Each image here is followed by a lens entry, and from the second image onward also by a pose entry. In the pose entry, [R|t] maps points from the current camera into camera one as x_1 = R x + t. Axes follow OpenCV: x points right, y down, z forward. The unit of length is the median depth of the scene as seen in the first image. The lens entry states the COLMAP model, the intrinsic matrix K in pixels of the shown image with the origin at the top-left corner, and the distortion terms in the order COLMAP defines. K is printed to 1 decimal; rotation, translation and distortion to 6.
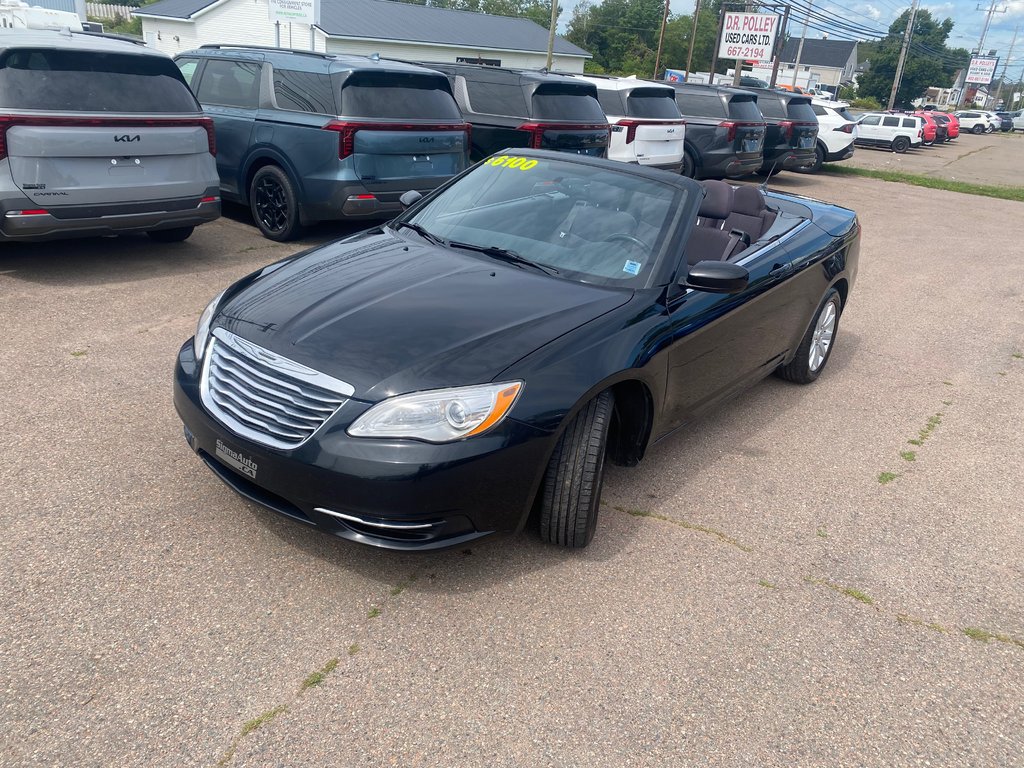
lens RADIAL K [[779.8, 0, 510.6], [0, 779.8, 386.7], [0, 0, 1]] dist [0.007726, -0.003500]
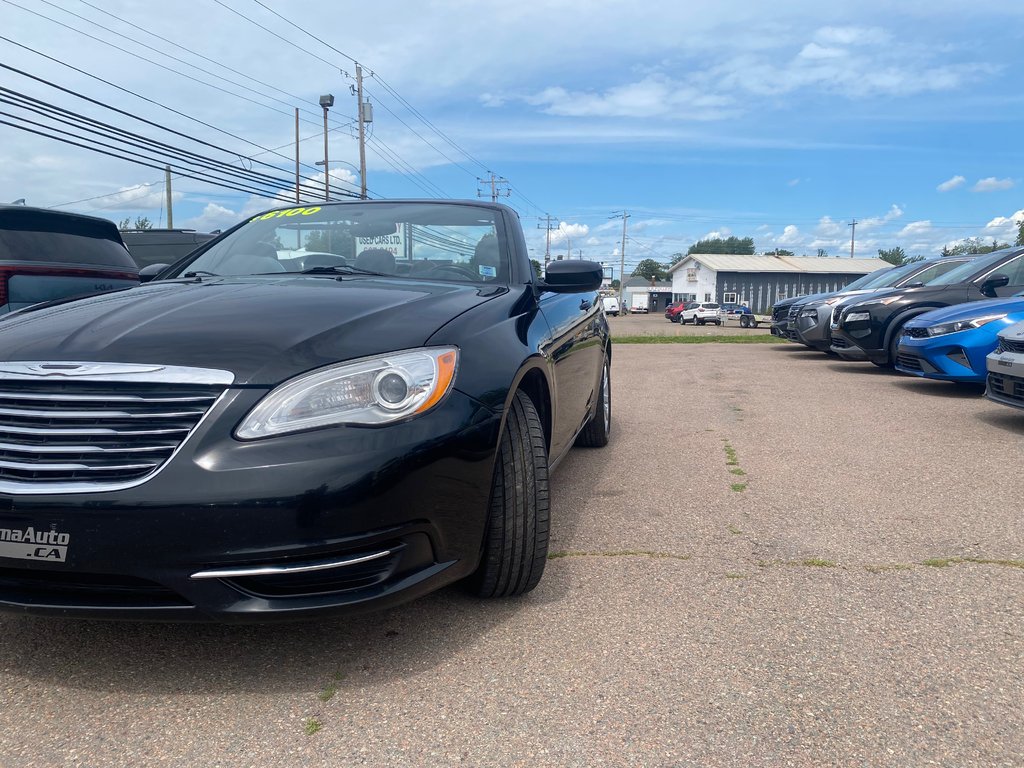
lens RADIAL K [[779.8, 0, 504.8], [0, 779.8, 417.5], [0, 0, 1]] dist [0.007726, -0.003500]
pose [[0.892530, -0.139867, 0.428751, -0.267565], [0.238122, 0.953523, -0.184639, 0.202258], [-0.382999, 0.266891, 0.884353, 0.316958]]
